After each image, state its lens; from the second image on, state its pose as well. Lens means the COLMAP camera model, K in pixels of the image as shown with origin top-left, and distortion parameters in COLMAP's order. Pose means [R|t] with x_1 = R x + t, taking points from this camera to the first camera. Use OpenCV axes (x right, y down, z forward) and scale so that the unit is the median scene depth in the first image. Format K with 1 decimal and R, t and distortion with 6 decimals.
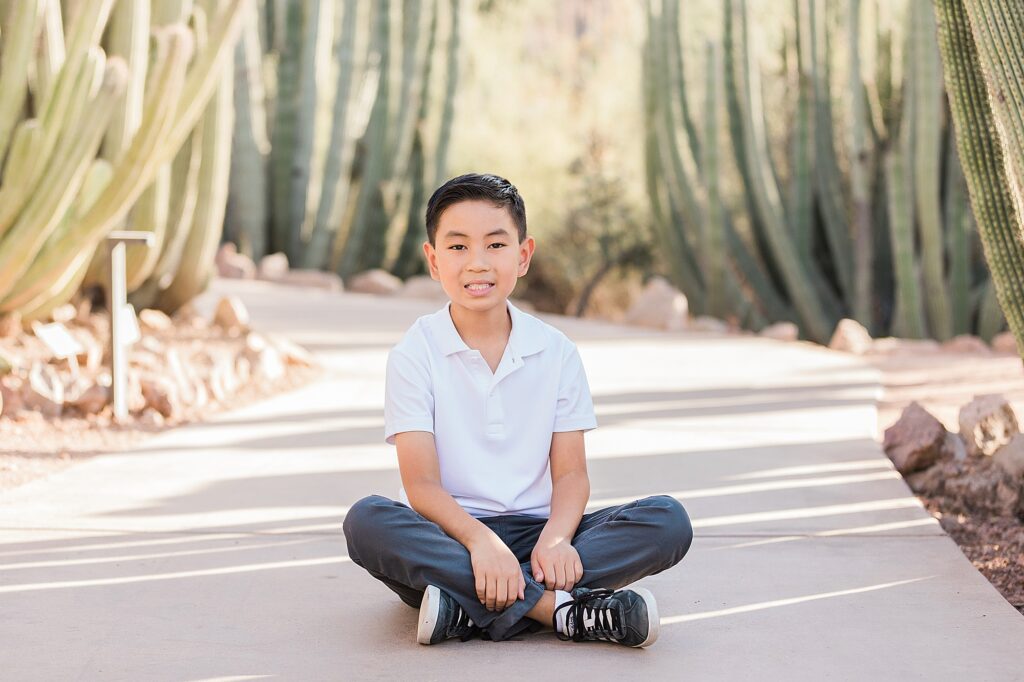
lens RADIAL K [[2213.4, 0, 511.7], [0, 2213.4, 307.5], [0, 0, 1]] dist [0.018620, -0.051642]
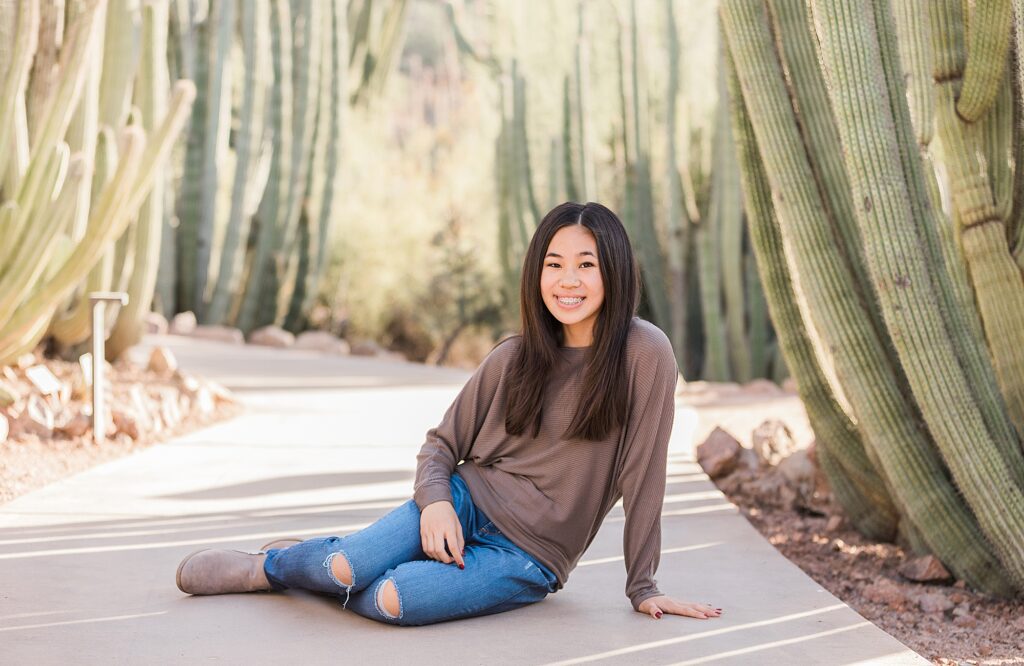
lens RADIAL K [[2068.7, 0, 512.0], [0, 2068.7, 333.0], [0, 0, 1]] dist [-0.043626, -0.163629]
pose [[0.996959, 0.002878, 0.077879, -0.026677], [-0.001665, 0.999876, -0.015641, 0.005362], [-0.077914, 0.015464, 0.996840, -0.157472]]
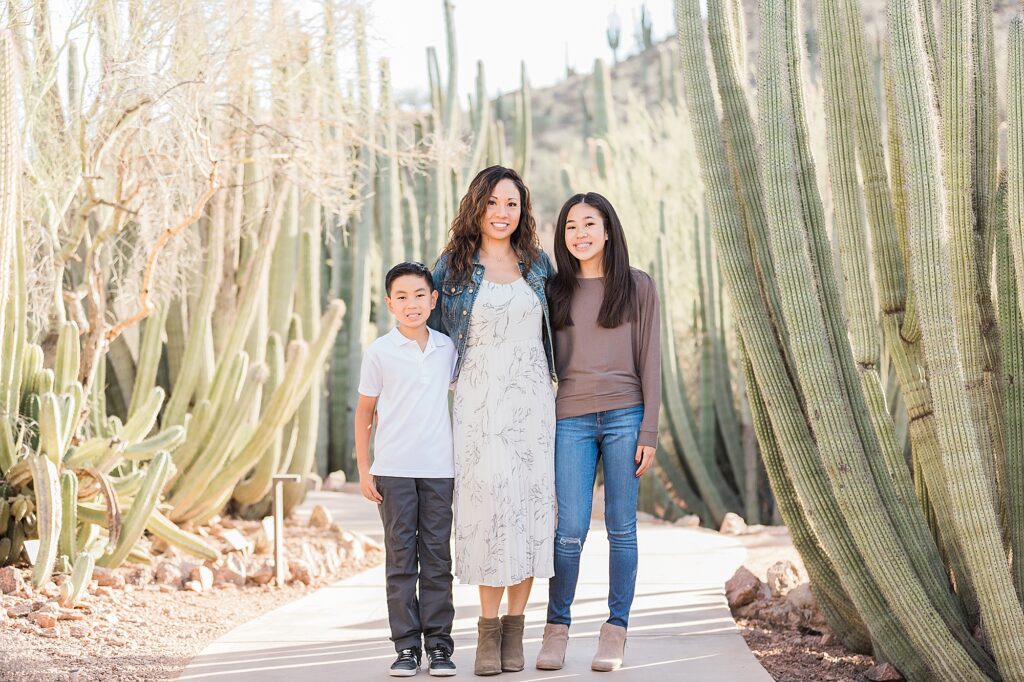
lens RADIAL K [[2102.8, 0, 512.0], [0, 2102.8, 341.0], [0, 0, 1]] dist [0.184872, -0.174490]
pose [[0.999748, -0.019511, 0.011135, -0.011682], [0.020222, 0.997493, -0.067819, -0.018484], [-0.009784, 0.068027, 0.997636, -0.496175]]
